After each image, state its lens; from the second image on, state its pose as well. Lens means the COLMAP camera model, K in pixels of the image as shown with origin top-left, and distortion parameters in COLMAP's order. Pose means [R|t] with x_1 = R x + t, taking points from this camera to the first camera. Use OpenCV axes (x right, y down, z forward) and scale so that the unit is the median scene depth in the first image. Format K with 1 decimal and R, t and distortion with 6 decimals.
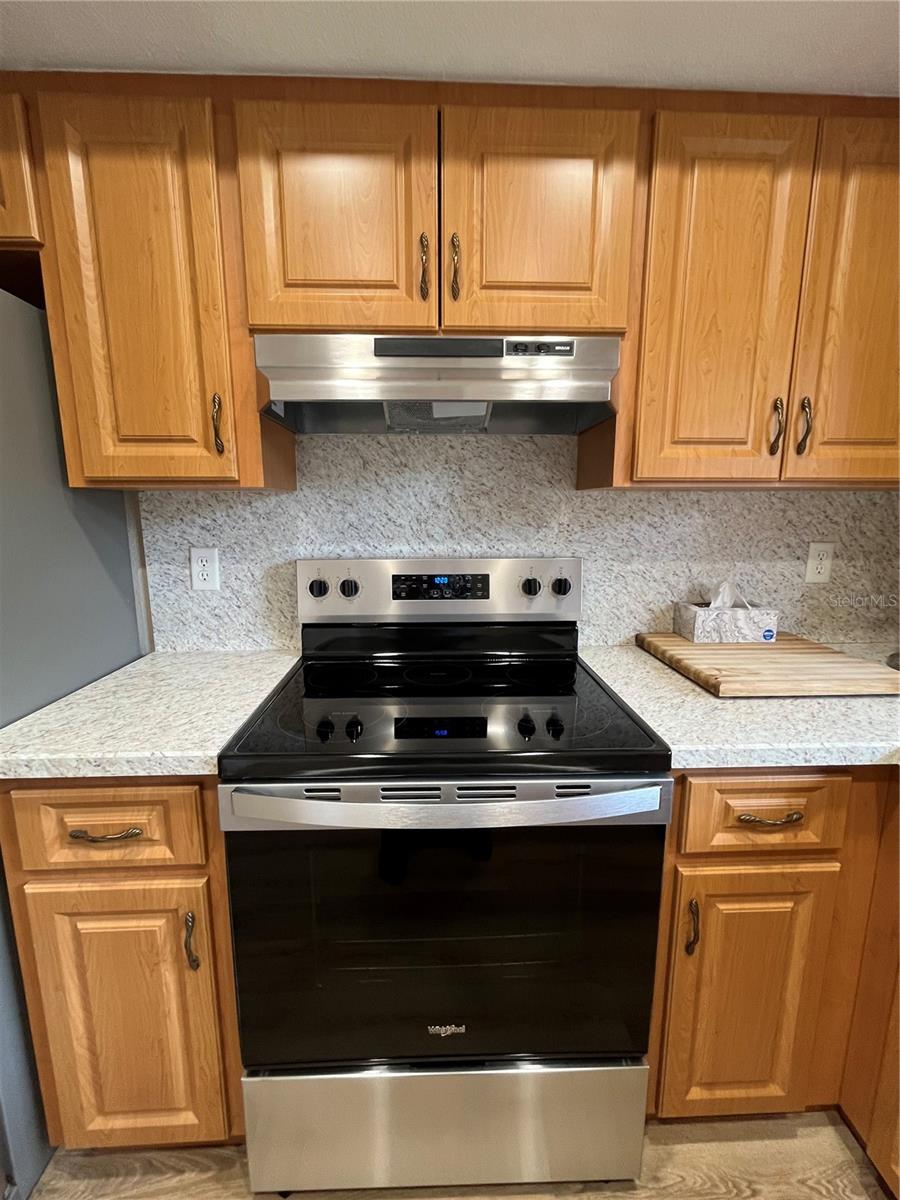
lens RADIAL K [[493.9, 0, 447.4], [0, 493.9, 597.9], [0, 0, 1]] dist [-0.002467, 0.000606]
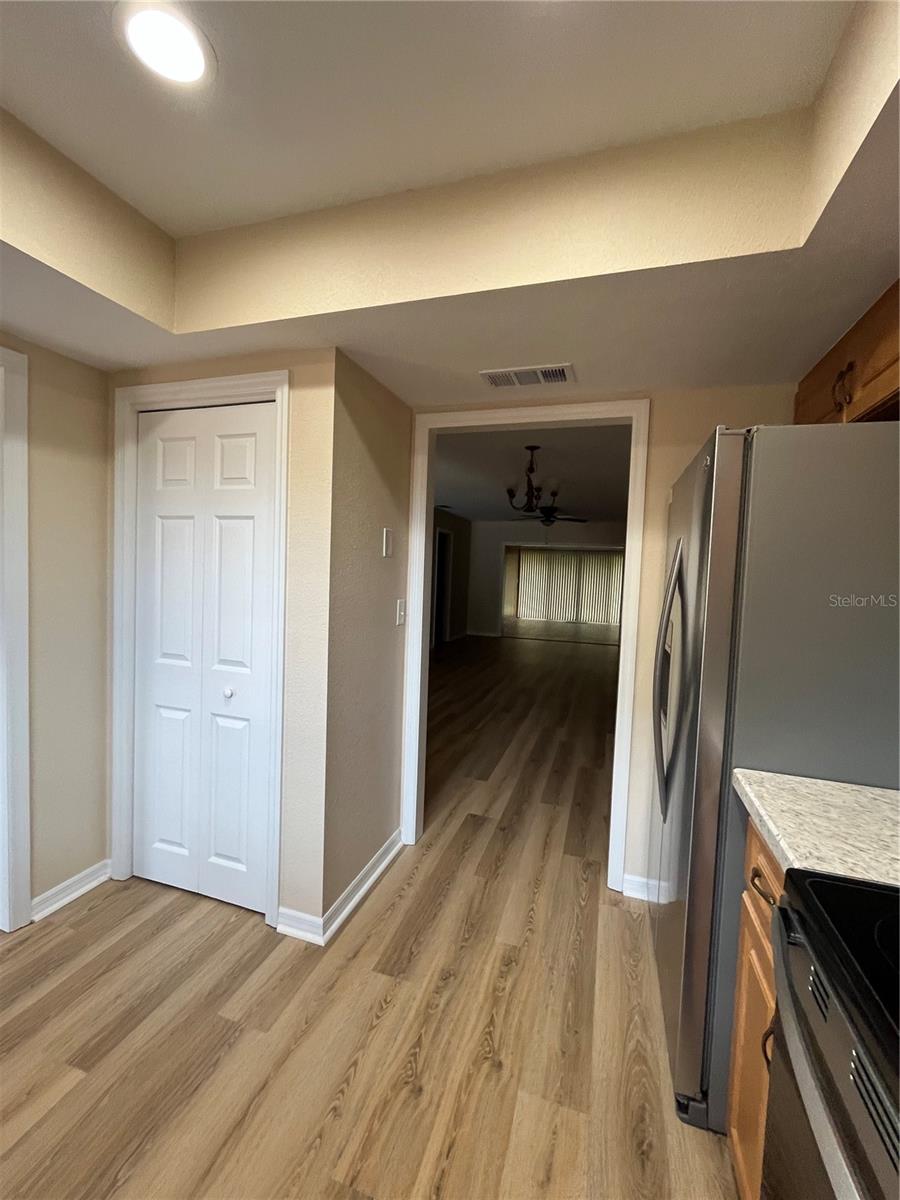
lens RADIAL K [[510.1, 0, 450.0], [0, 510.1, 600.0], [0, 0, 1]] dist [0.000267, 0.000485]
pose [[-0.341282, 0.040533, -0.939087, 0.539510], [-0.197015, 0.973793, 0.113630, -0.134054], [0.919082, 0.223794, -0.324352, 0.487518]]
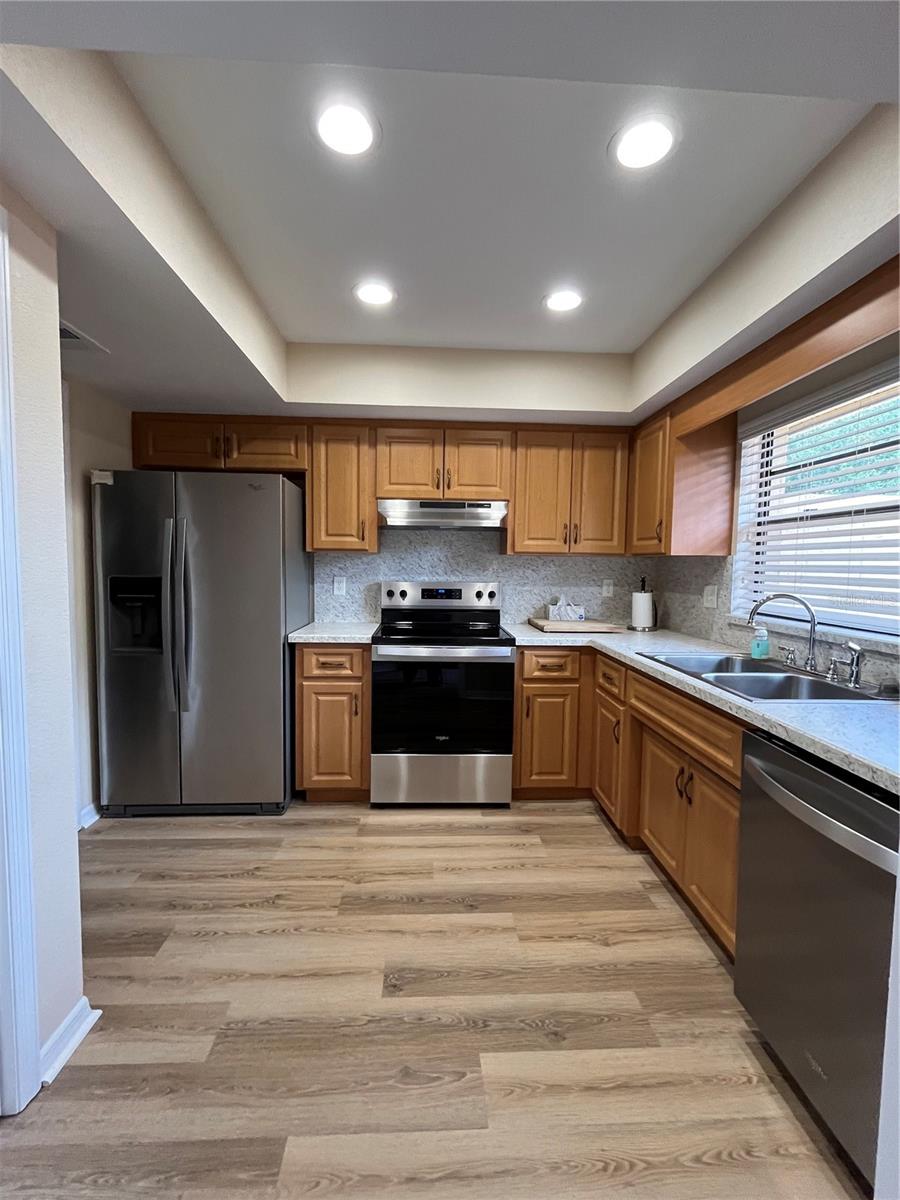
lens RADIAL K [[493.9, 0, 447.4], [0, 493.9, 597.9], [0, 0, 1]] dist [-0.002467, 0.000606]
pose [[0.999808, 0.015330, 0.012215, -0.017134], [-0.013905, 0.993916, -0.109263, 0.330294], [-0.013816, 0.109072, 0.993938, -1.762493]]
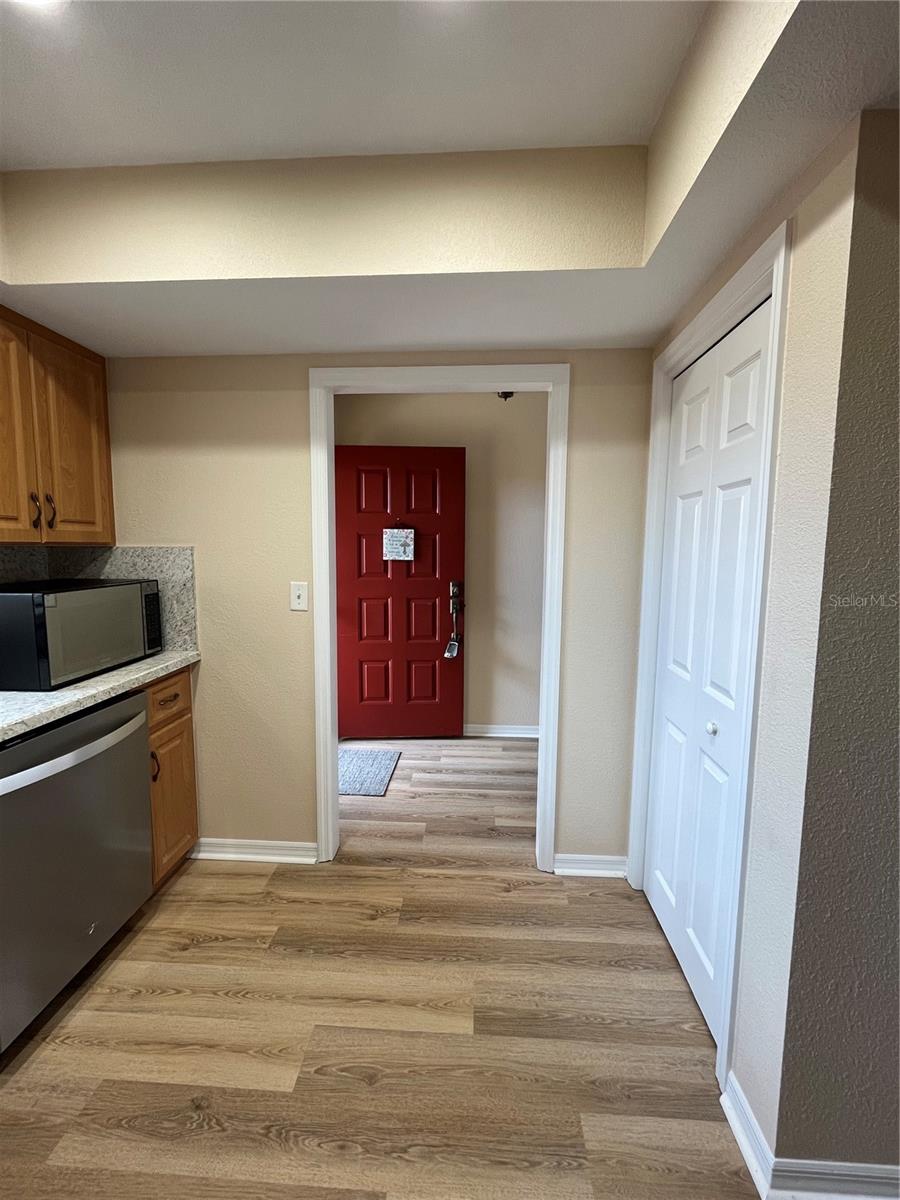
lens RADIAL K [[510.1, 0, 450.0], [0, 510.1, 600.0], [0, 0, 1]] dist [0.000267, 0.000485]
pose [[-0.995358, -0.016702, 0.094777, -0.389568], [0.010089, 0.961288, 0.275360, -0.146227], [-0.095707, 0.275038, -0.956658, 0.494140]]
